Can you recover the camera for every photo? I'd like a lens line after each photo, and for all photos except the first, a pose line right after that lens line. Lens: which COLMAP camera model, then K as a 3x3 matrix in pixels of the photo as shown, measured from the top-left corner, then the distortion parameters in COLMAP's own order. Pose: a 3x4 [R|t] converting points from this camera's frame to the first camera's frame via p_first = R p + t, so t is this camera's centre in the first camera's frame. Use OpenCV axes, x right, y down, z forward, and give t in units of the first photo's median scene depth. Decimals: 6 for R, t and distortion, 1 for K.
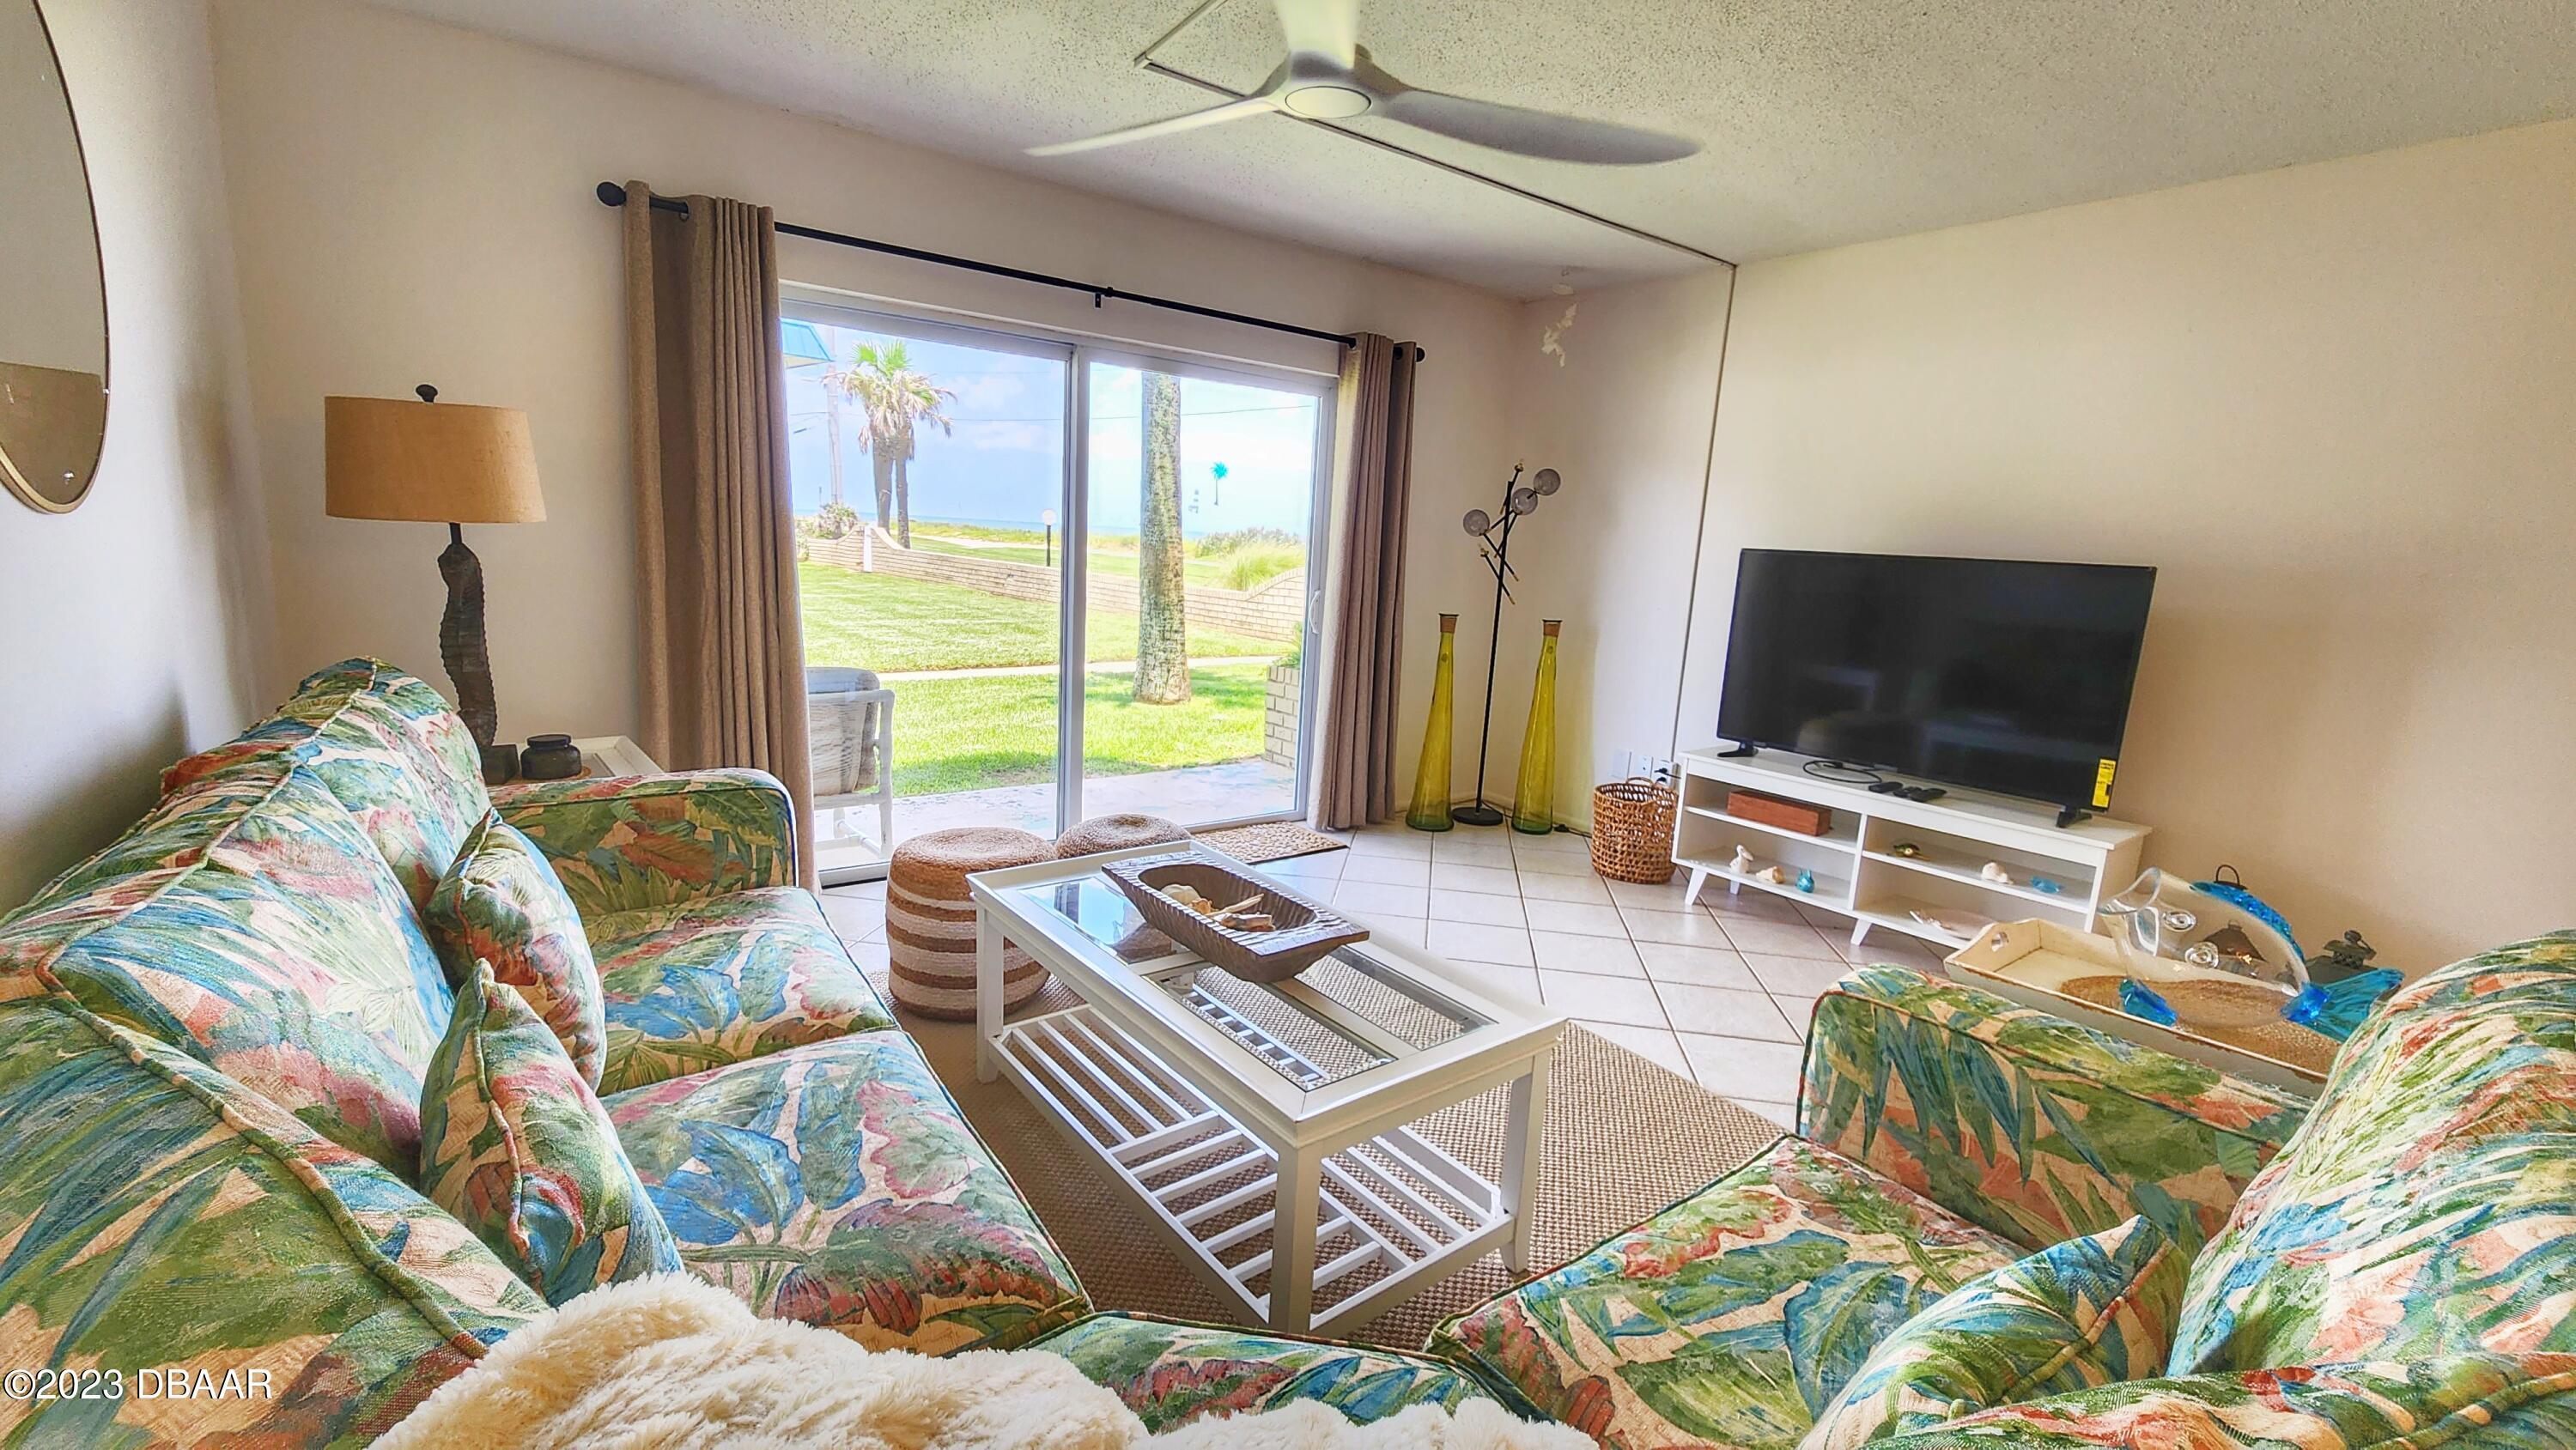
lens RADIAL K [[1060.2, 0, 1297.0], [0, 1060.2, 743.8], [0, 0, 1]] dist [0.003916, -0.002405]
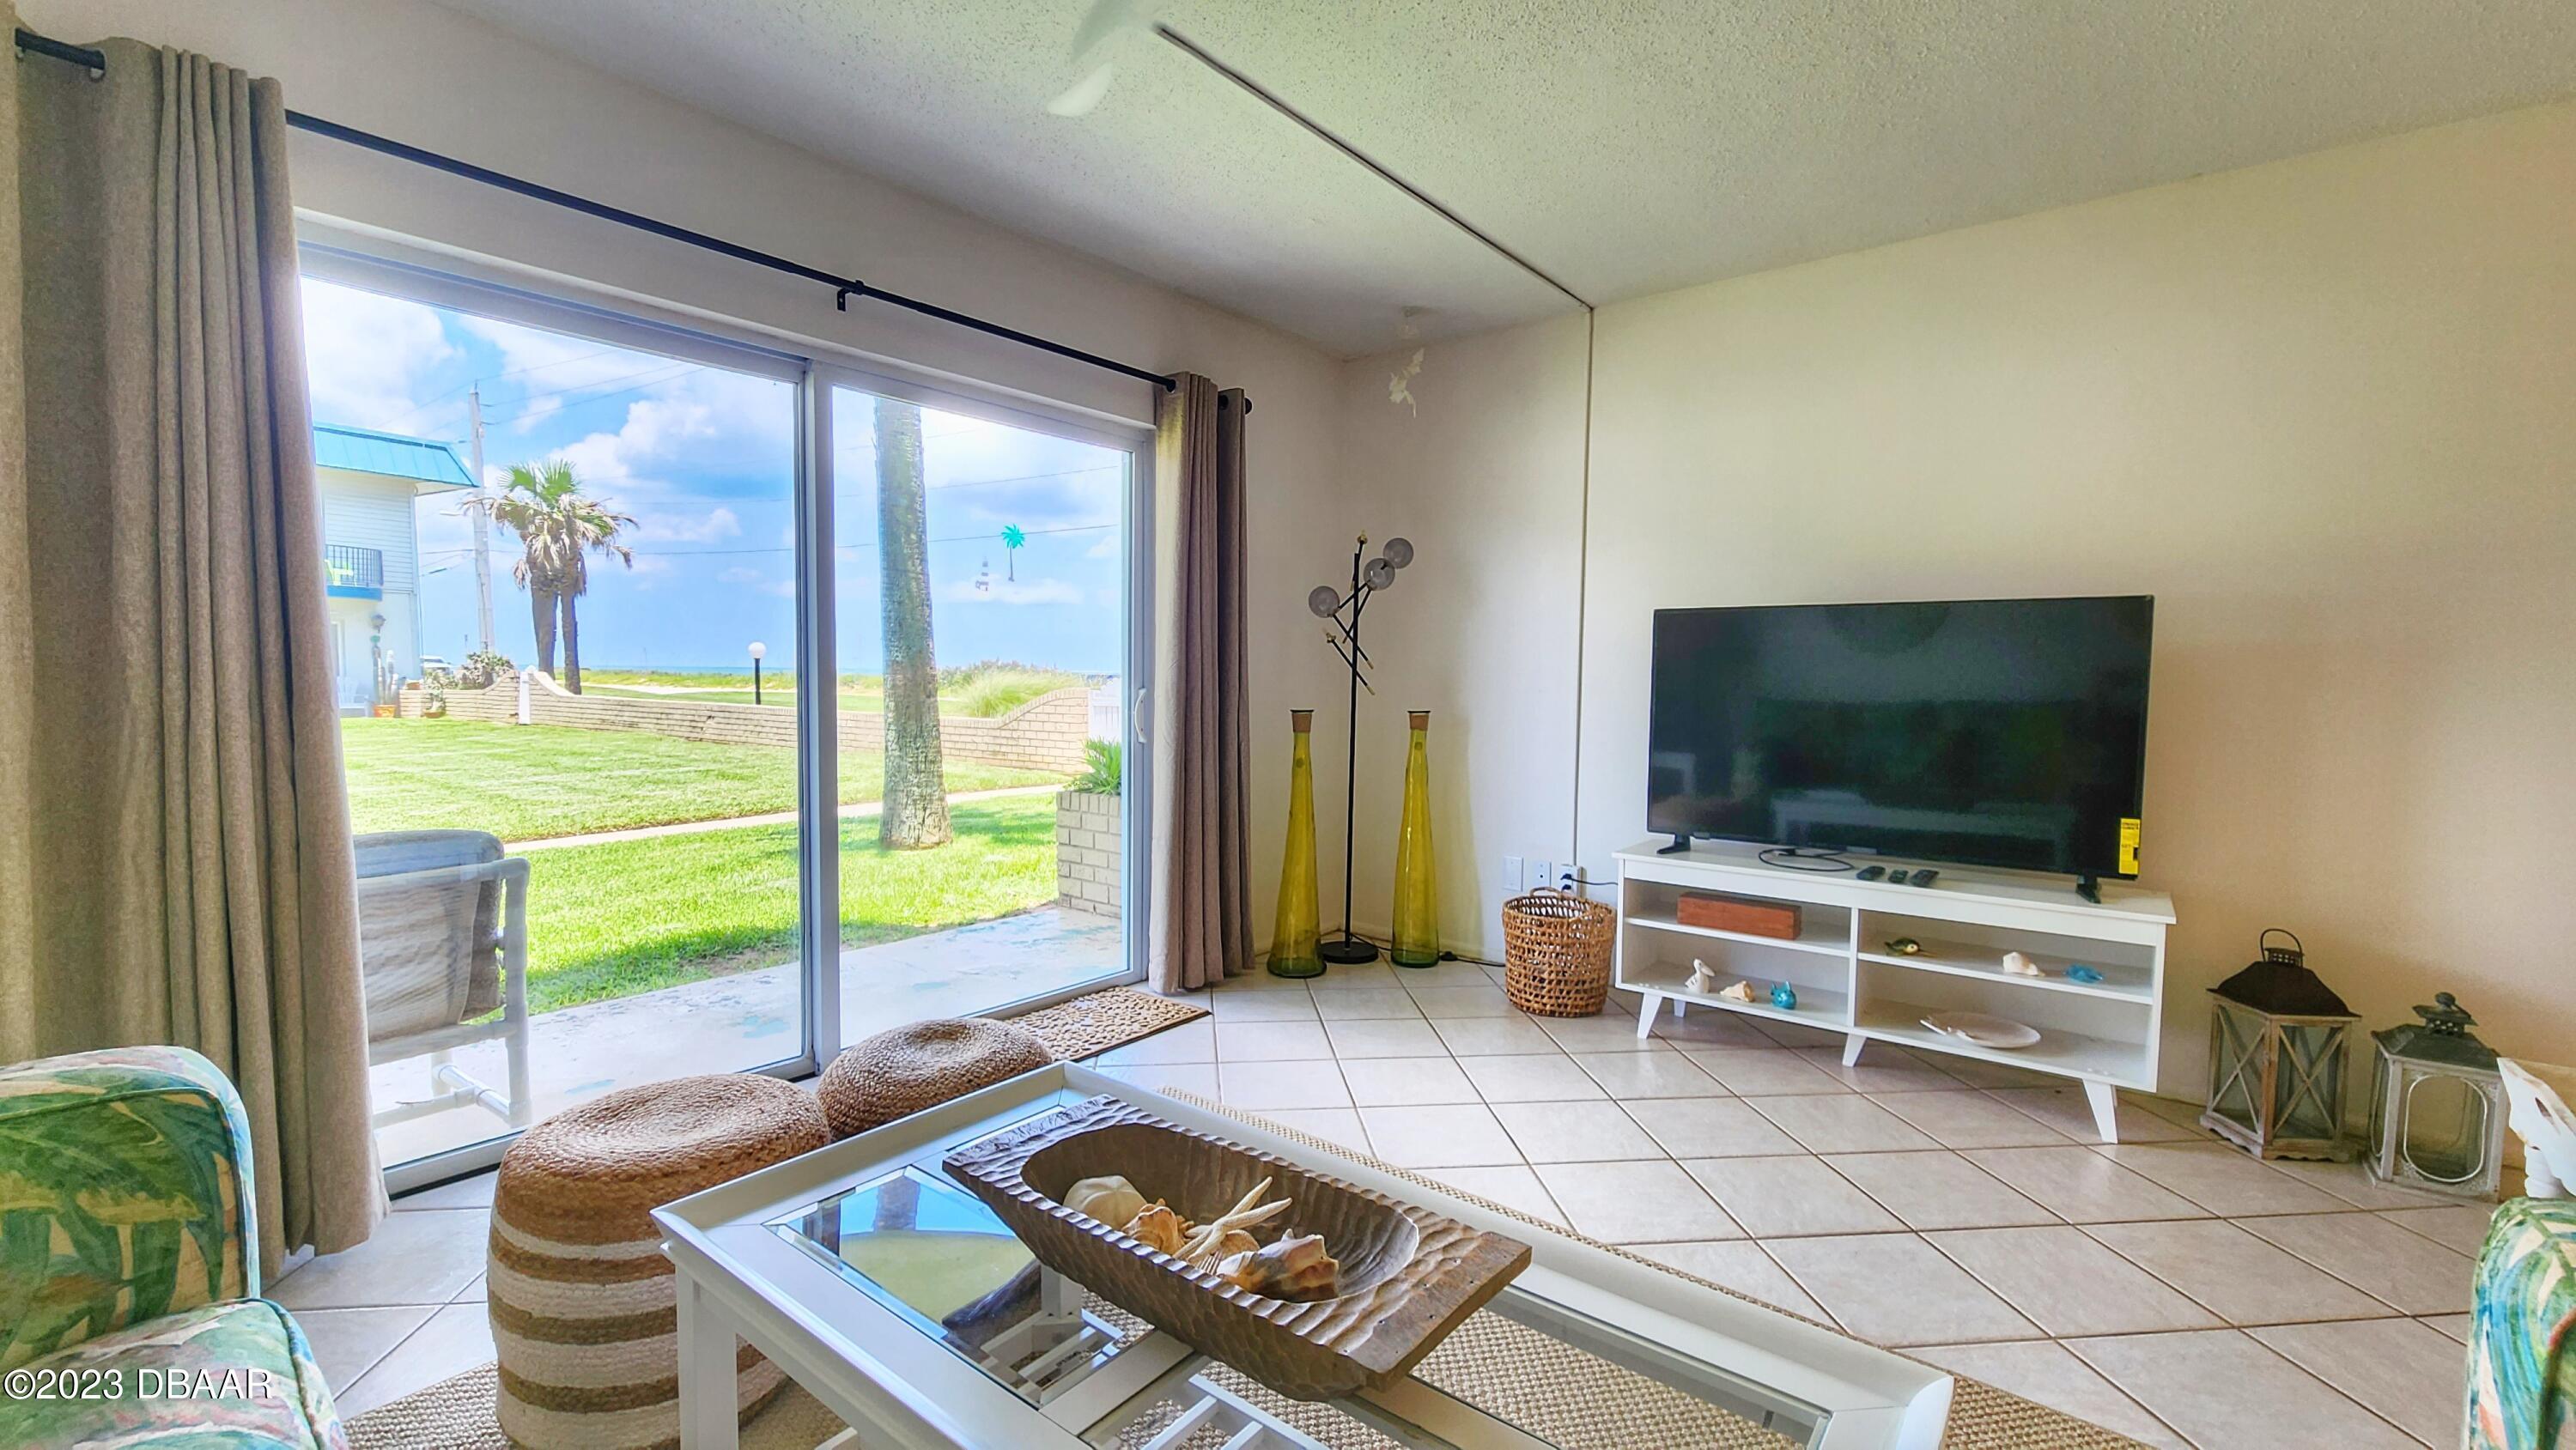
lens RADIAL K [[1060.2, 0, 1296.8], [0, 1060.2, 739.8], [0, 0, 1]] dist [0.003916, -0.002405]
pose [[0.968782, -0.058412, 0.240935, -0.090570], [0.087322, 0.989964, -0.111109, -0.011225], [-0.232027, 0.128680, 0.964160, 0.303866]]
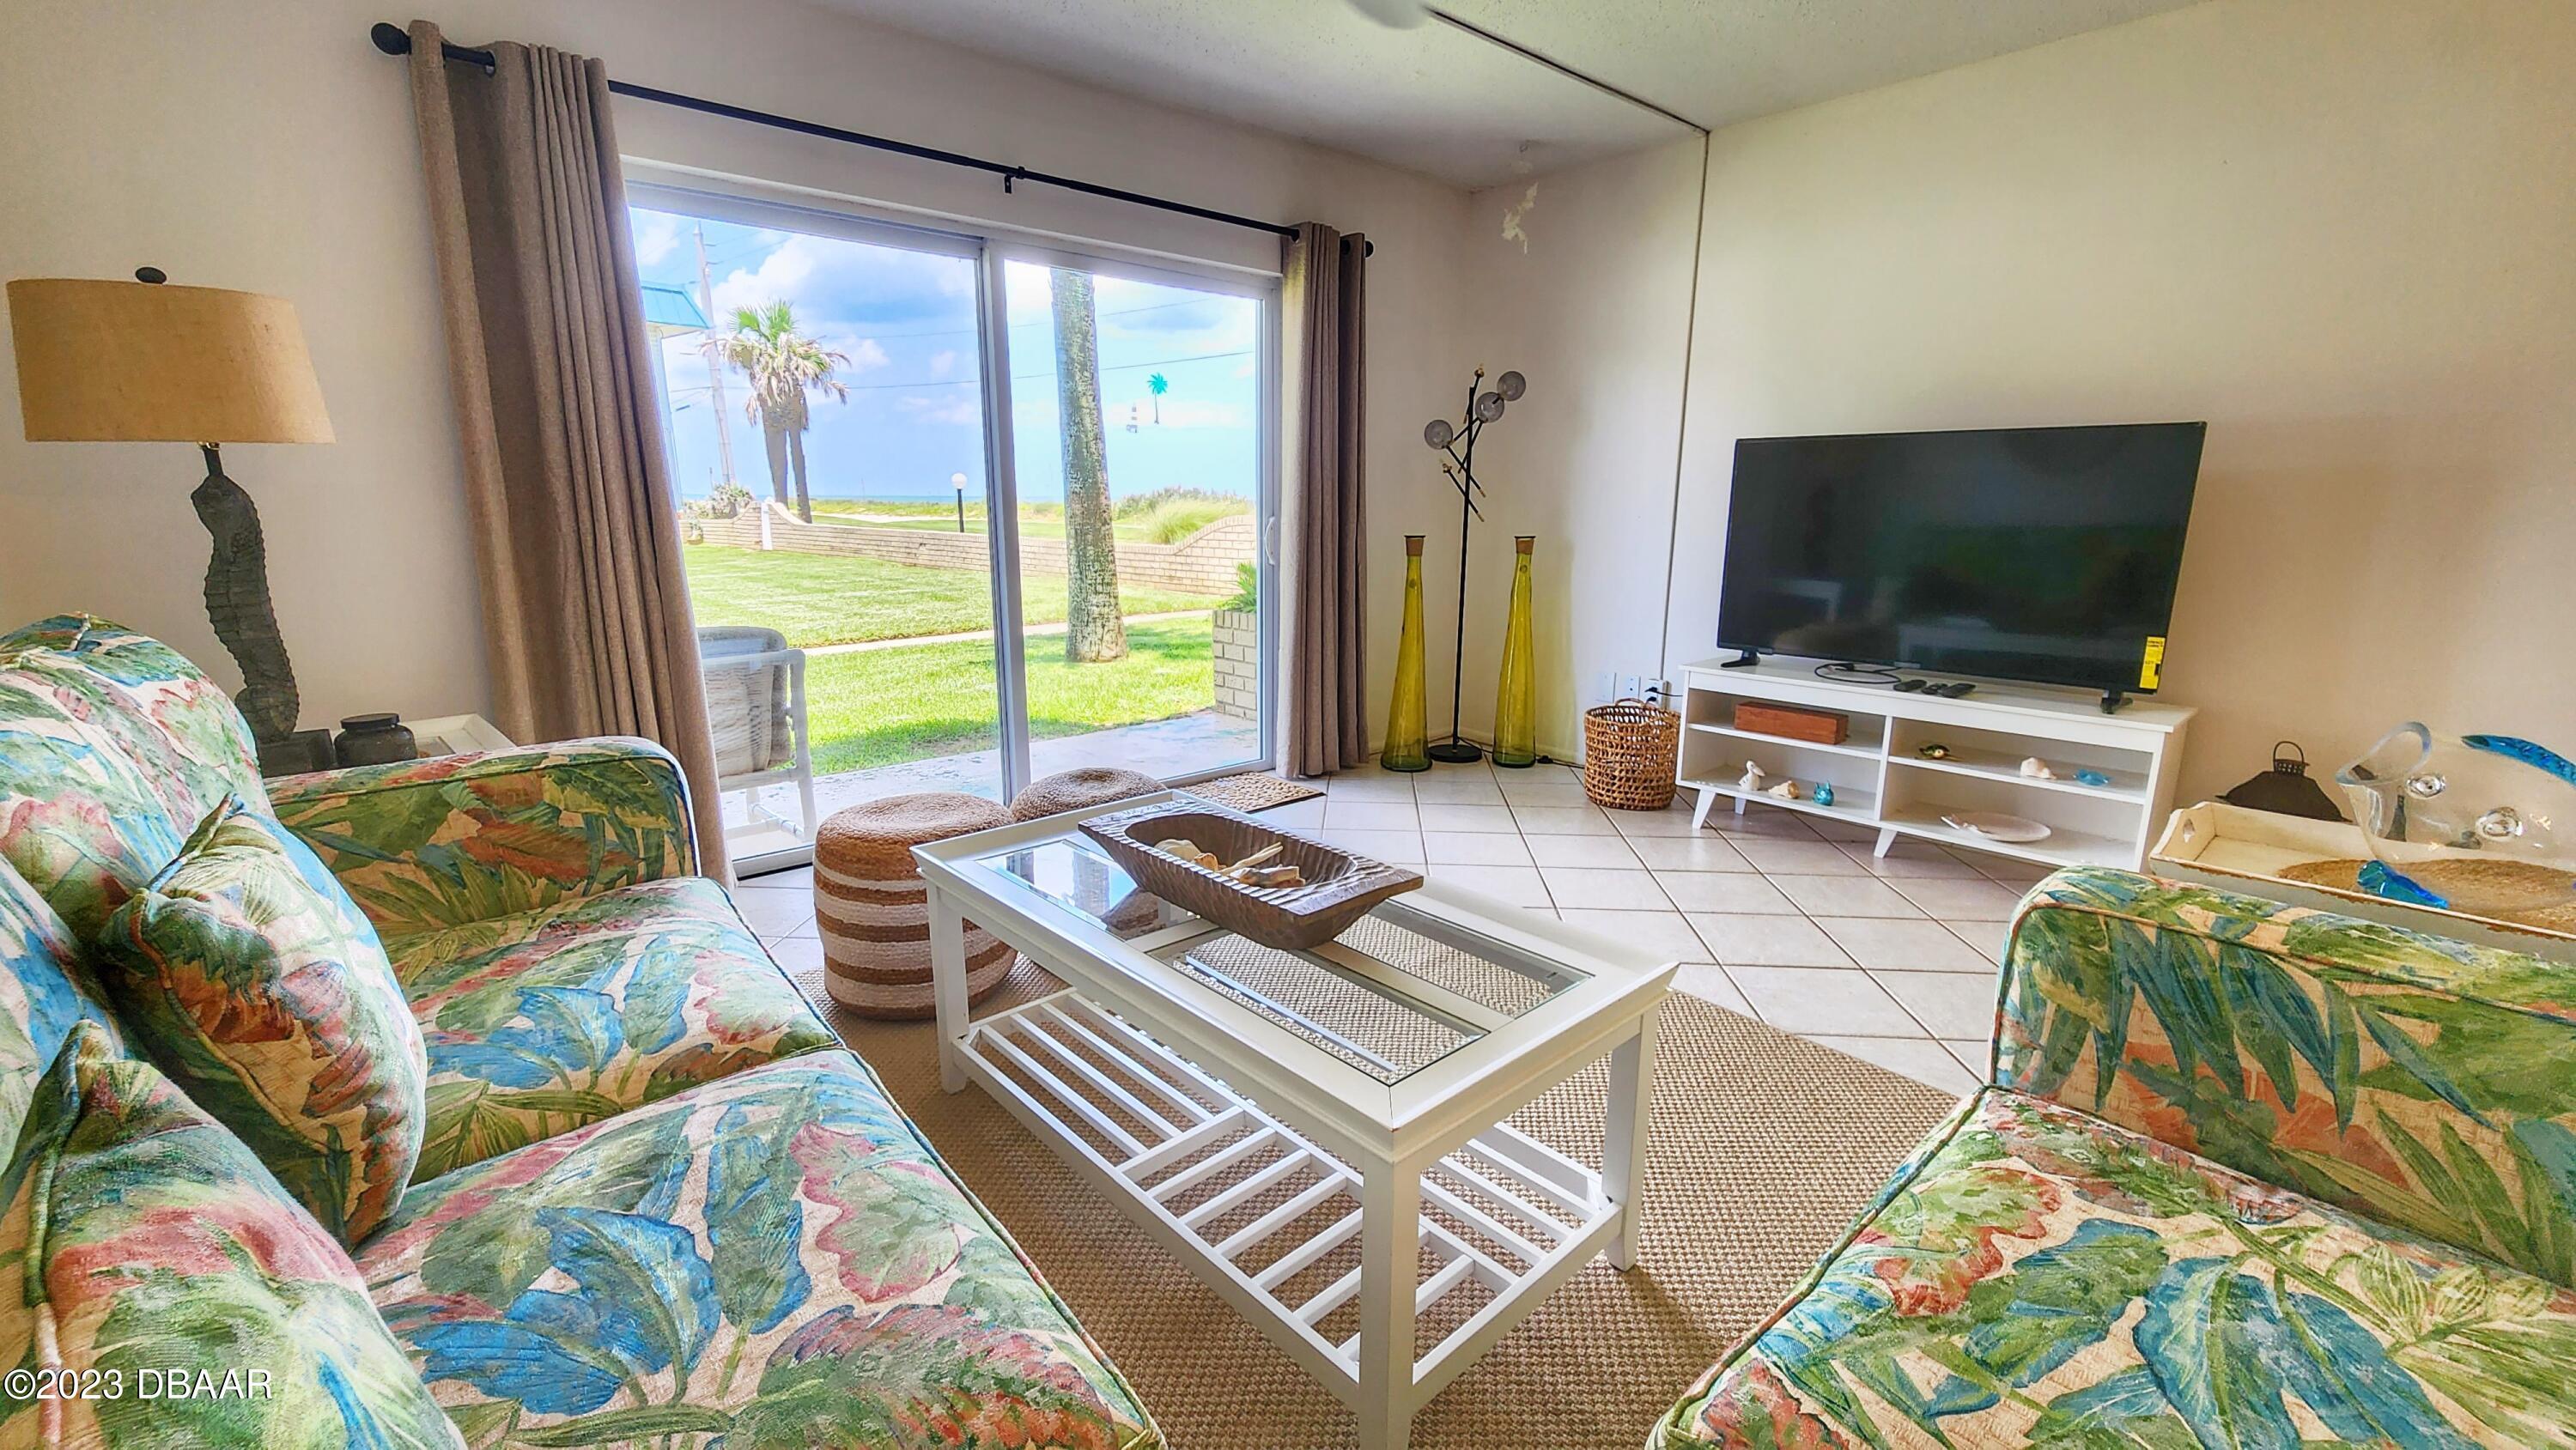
lens RADIAL K [[1060.2, 0, 1297.1], [0, 1060.2, 742.6], [0, 0, 1]] dist [0.003916, -0.002405]
pose [[0.995723, -0.066223, 0.064418, -0.044640], [0.063826, 0.997215, 0.038579, 0.022178], [-0.066793, -0.034302, 0.997177, 0.119488]]
